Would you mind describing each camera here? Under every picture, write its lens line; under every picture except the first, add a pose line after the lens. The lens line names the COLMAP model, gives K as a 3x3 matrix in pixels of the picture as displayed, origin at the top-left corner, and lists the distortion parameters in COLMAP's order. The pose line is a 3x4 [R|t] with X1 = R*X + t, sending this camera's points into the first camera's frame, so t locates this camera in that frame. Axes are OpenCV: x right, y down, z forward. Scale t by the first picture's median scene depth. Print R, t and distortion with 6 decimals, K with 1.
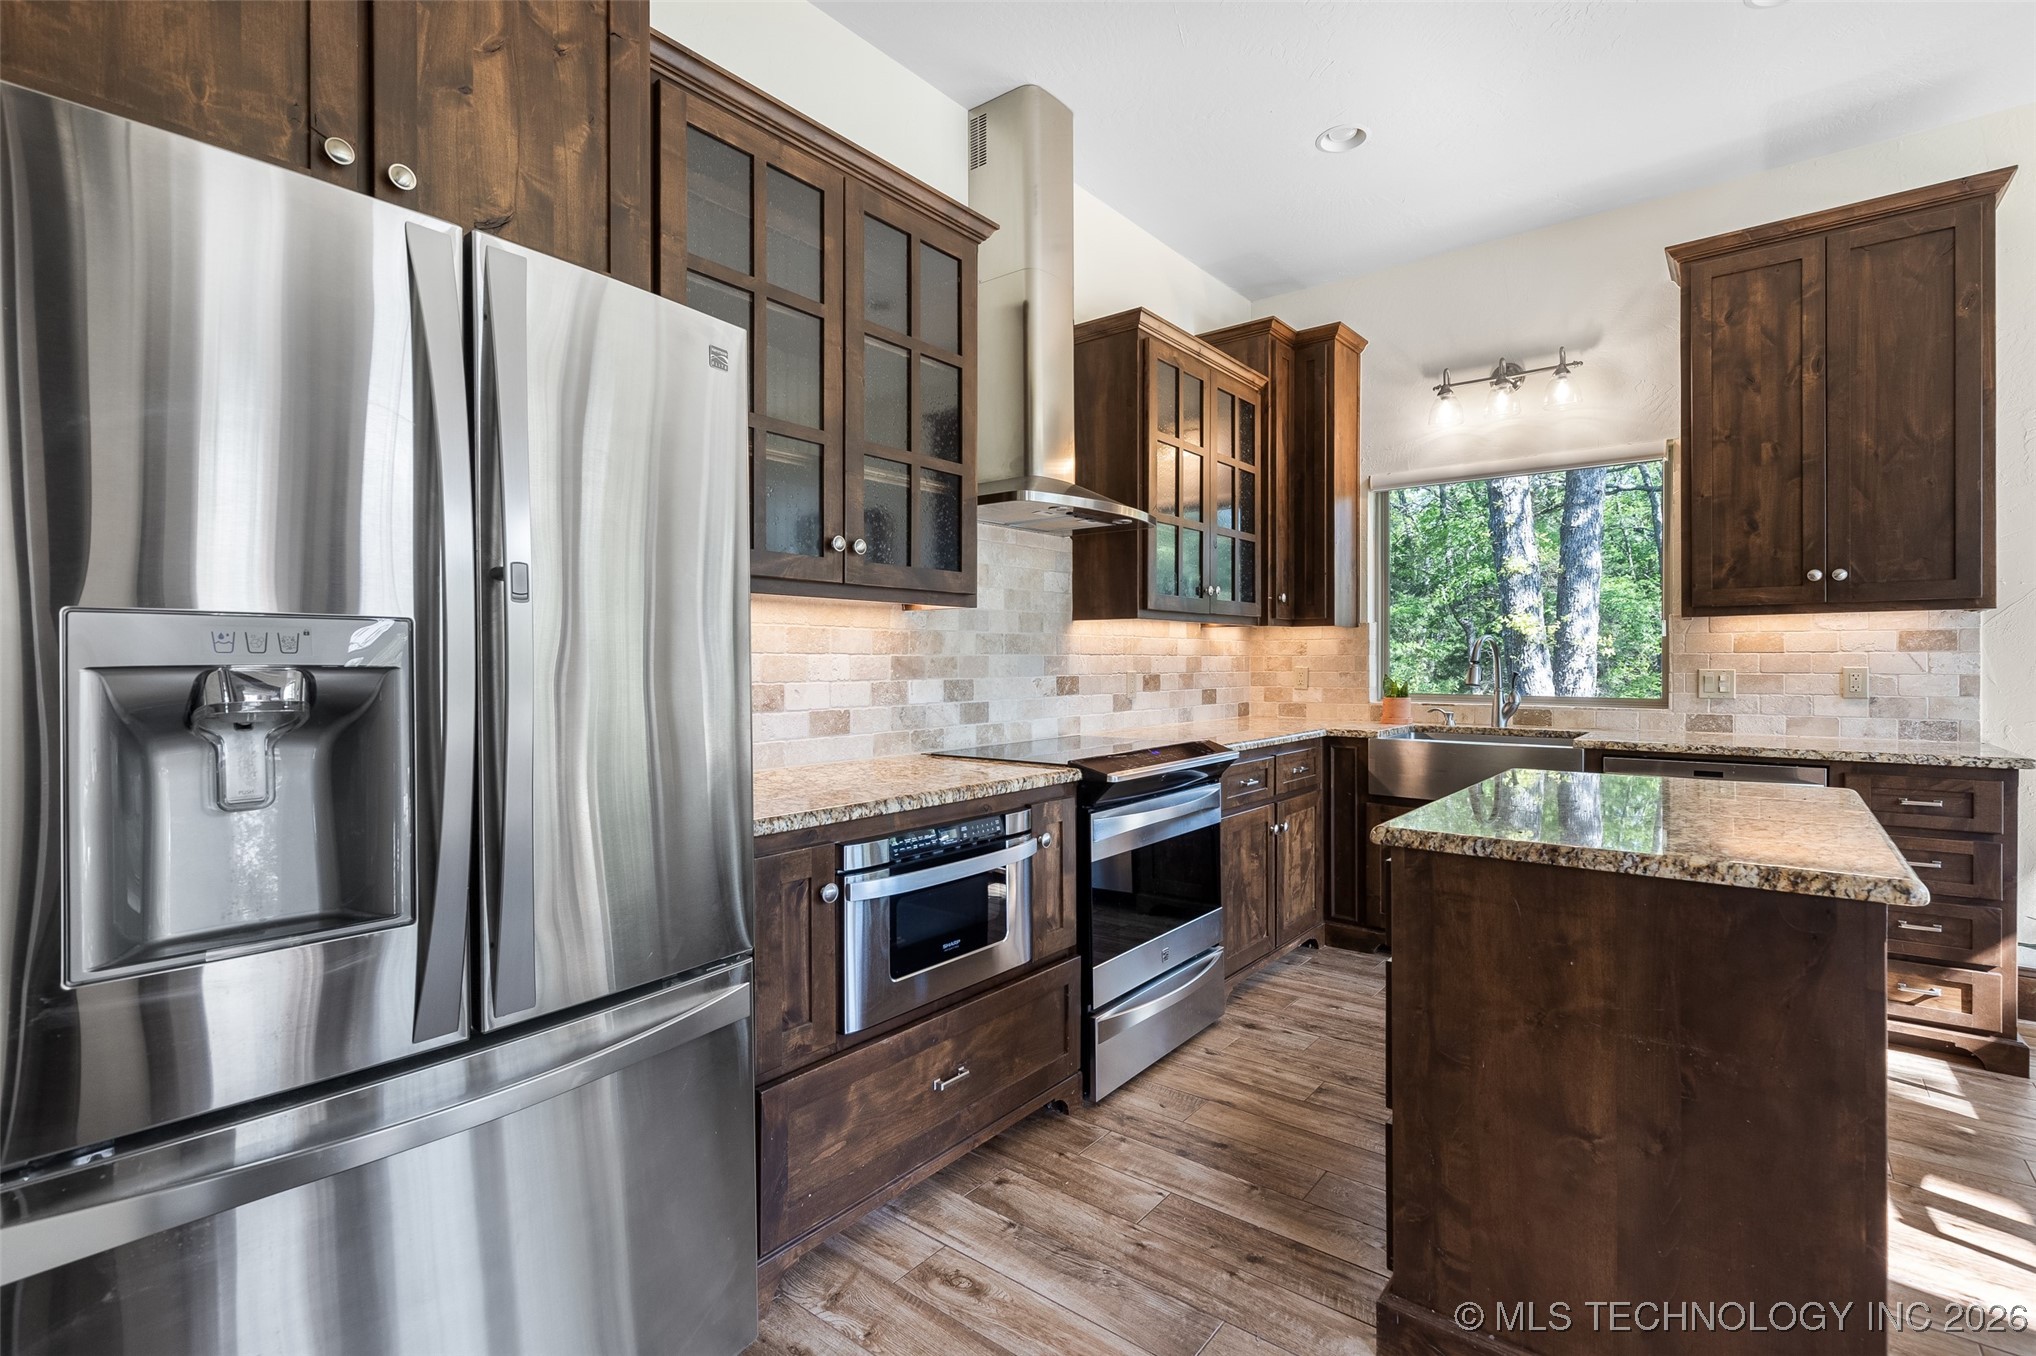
lens RADIAL K [[929.7, 0, 1028.9], [0, 929.7, 662.1], [0, 0, 1]] dist [0.007945, -0.002552]
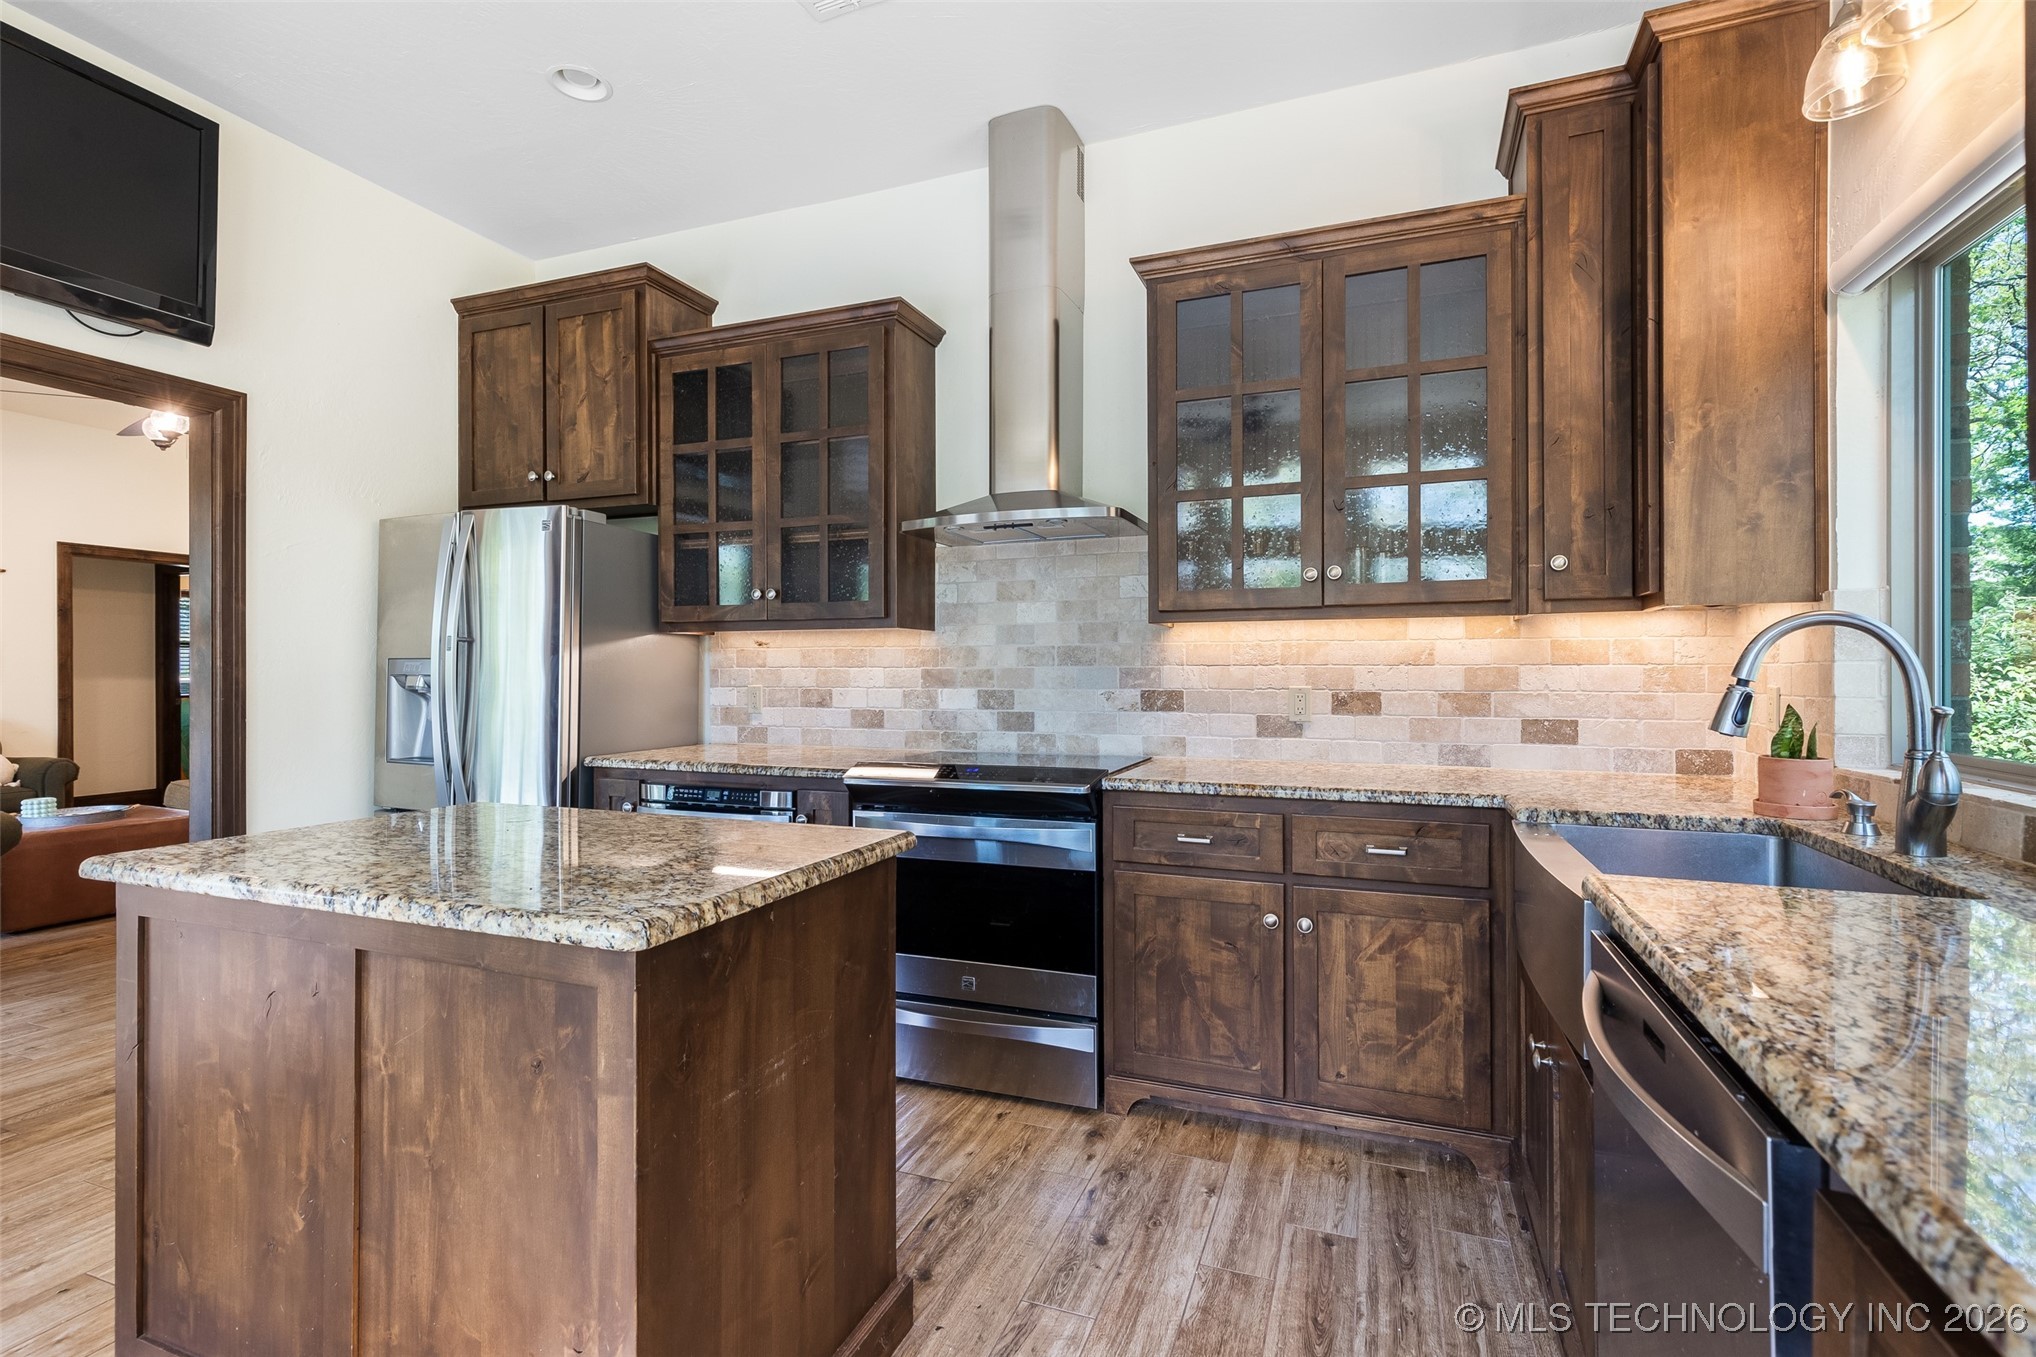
lens RADIAL K [[929.7, 0, 1034.9], [0, 929.7, 667.8], [0, 0, 1]] dist [0.007945, -0.002552]
pose [[0.296932, 0.002294, -0.954896, 0.987291], [0.000700, 0.999996, 0.002620, -0.009993], [0.954898, -0.001446, 0.296930, 0.718489]]
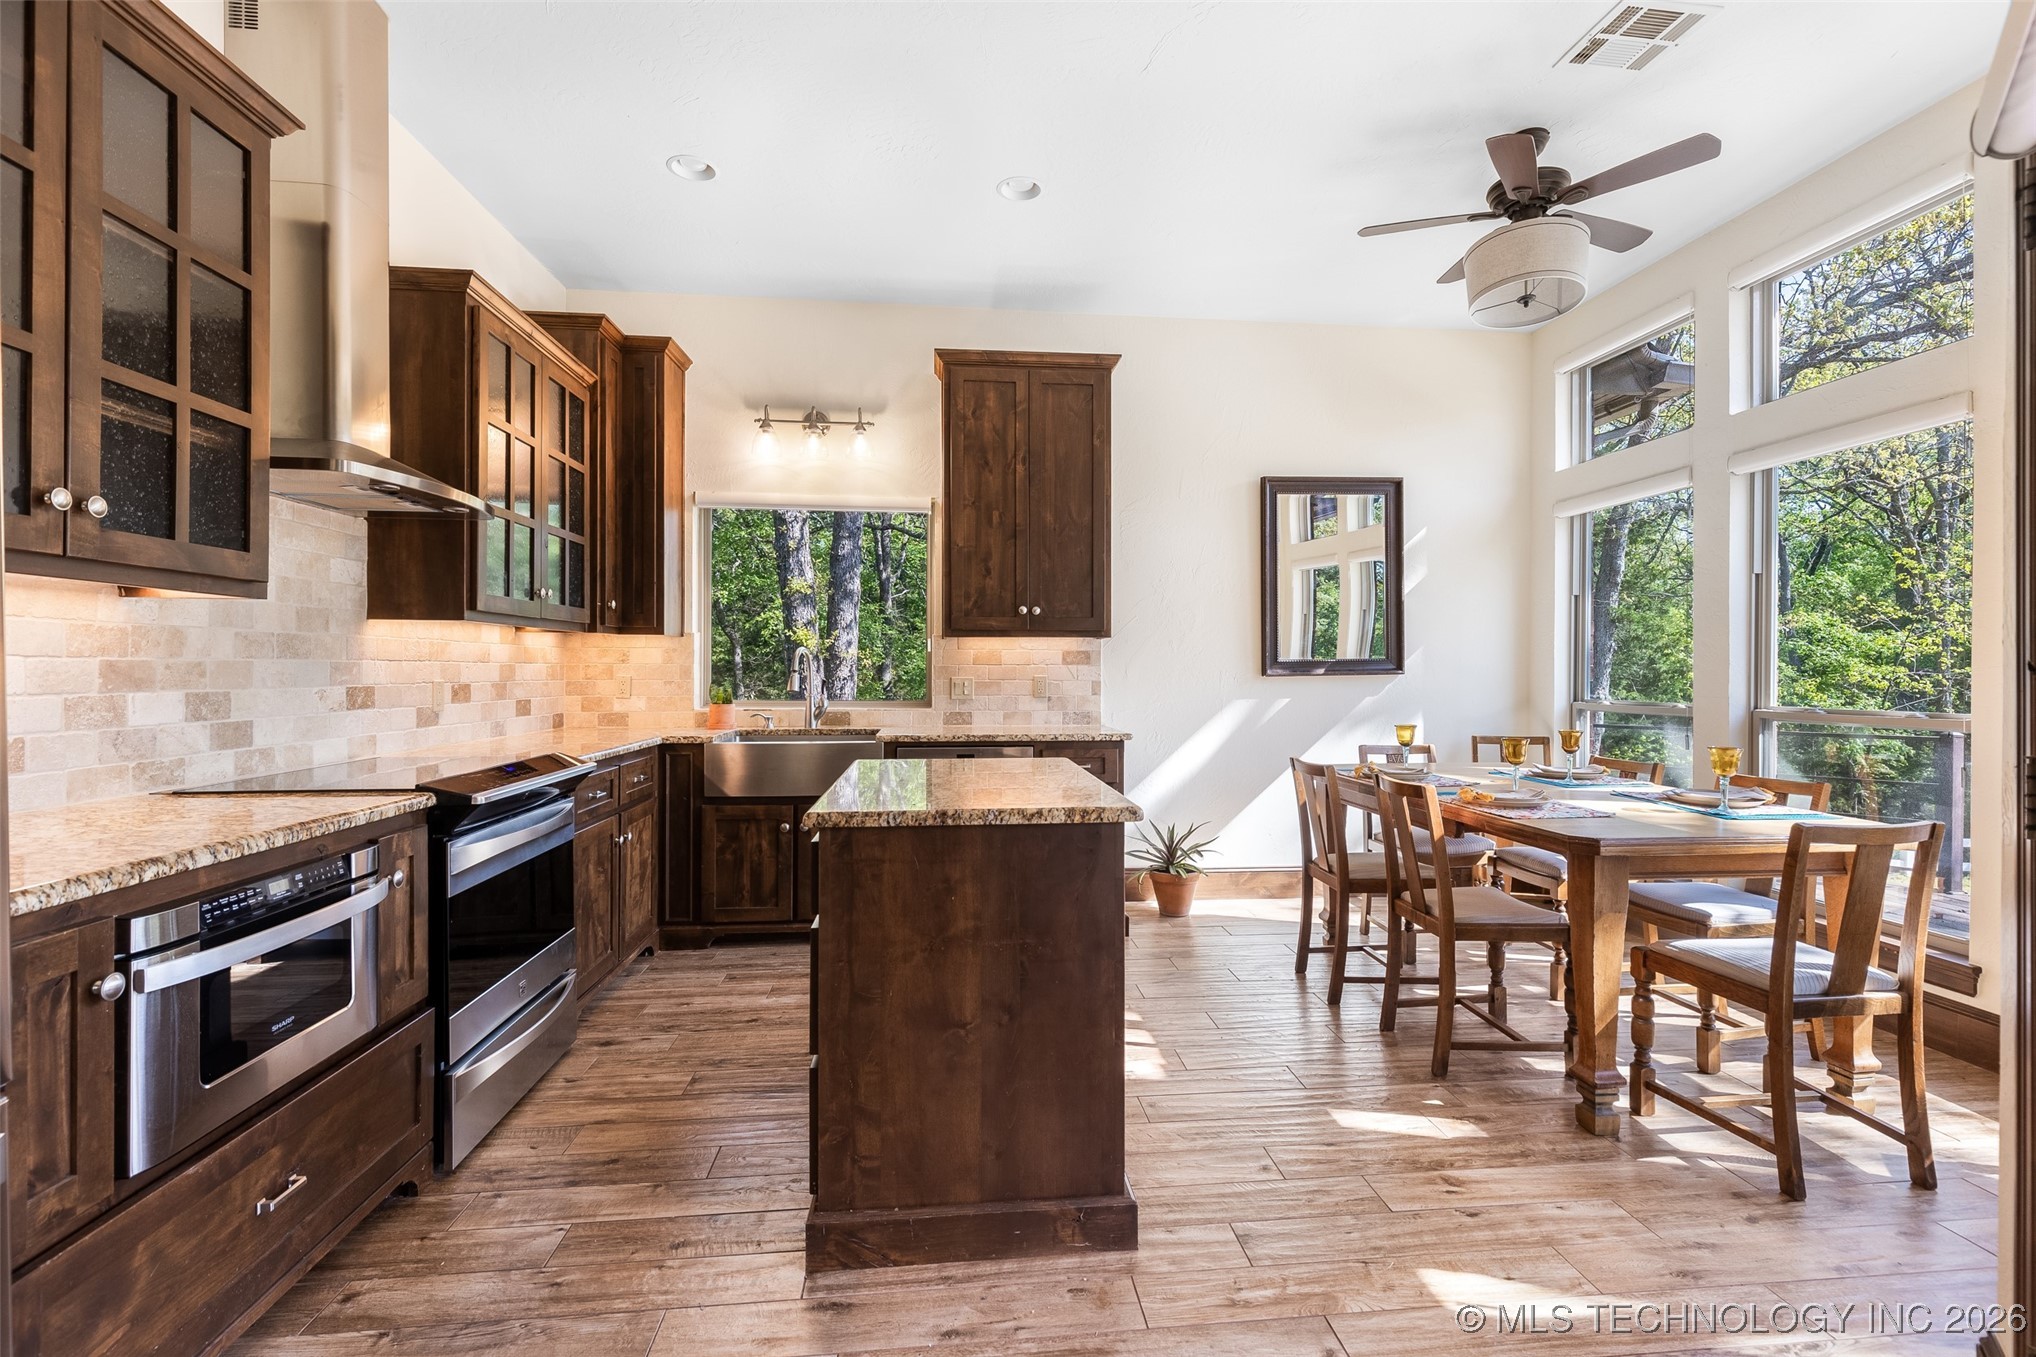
lens RADIAL K [[929.7, 0, 1039.4], [0, 929.7, 665.6], [0, 0, 1]] dist [0.007945, -0.002552]
pose [[0.714309, 0.007526, 0.699790, -0.124447], [-0.003567, 0.999968, -0.007114, 0.000487], [-0.699821, 0.002586, 0.714313, -0.015261]]
